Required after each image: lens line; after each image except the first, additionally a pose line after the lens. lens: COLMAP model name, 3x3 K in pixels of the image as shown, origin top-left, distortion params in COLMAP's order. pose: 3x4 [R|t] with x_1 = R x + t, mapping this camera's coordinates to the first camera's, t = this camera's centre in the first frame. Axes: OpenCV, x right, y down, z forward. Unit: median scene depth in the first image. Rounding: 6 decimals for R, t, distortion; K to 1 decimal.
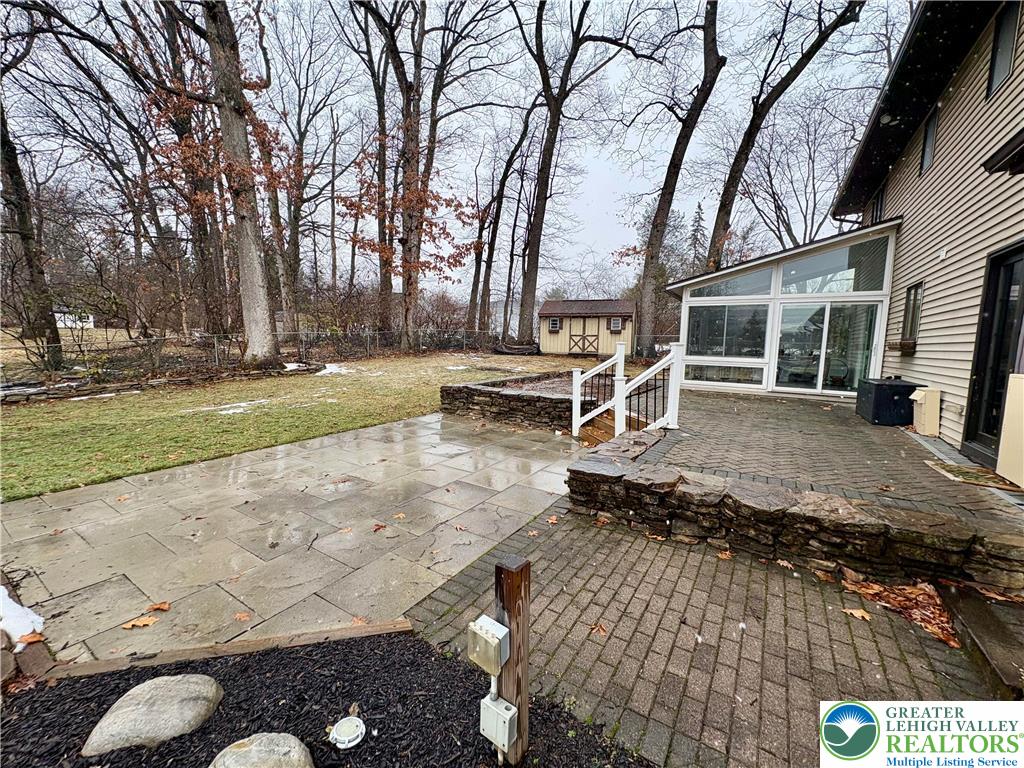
lens RADIAL K [[410.6, 0, 514.6], [0, 410.6, 387.1], [0, 0, 1]] dist [-0.002666, -0.000111]
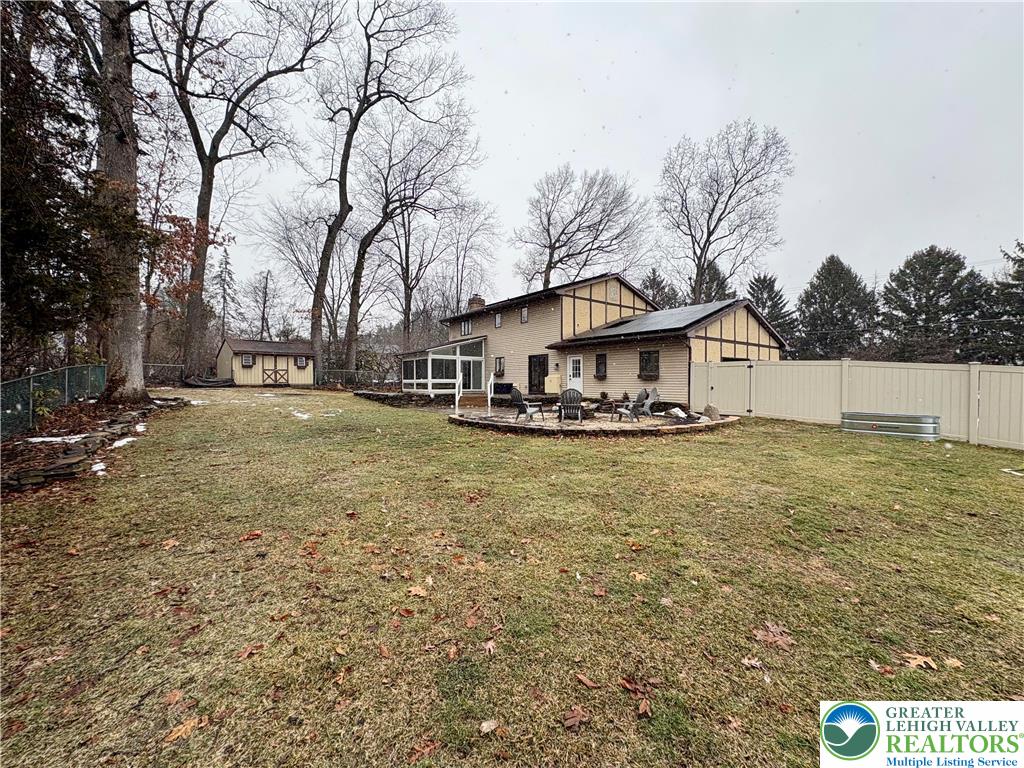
lens RADIAL K [[410.6, 0, 512.4], [0, 410.6, 383.4], [0, 0, 1]] dist [-0.002666, -0.000111]
pose [[0.356844, -0.026477, 0.933789, -0.740212], [0.112473, 0.993544, -0.014810, 0.015545], [-0.927368, 0.110310, 0.357518, -0.116492]]
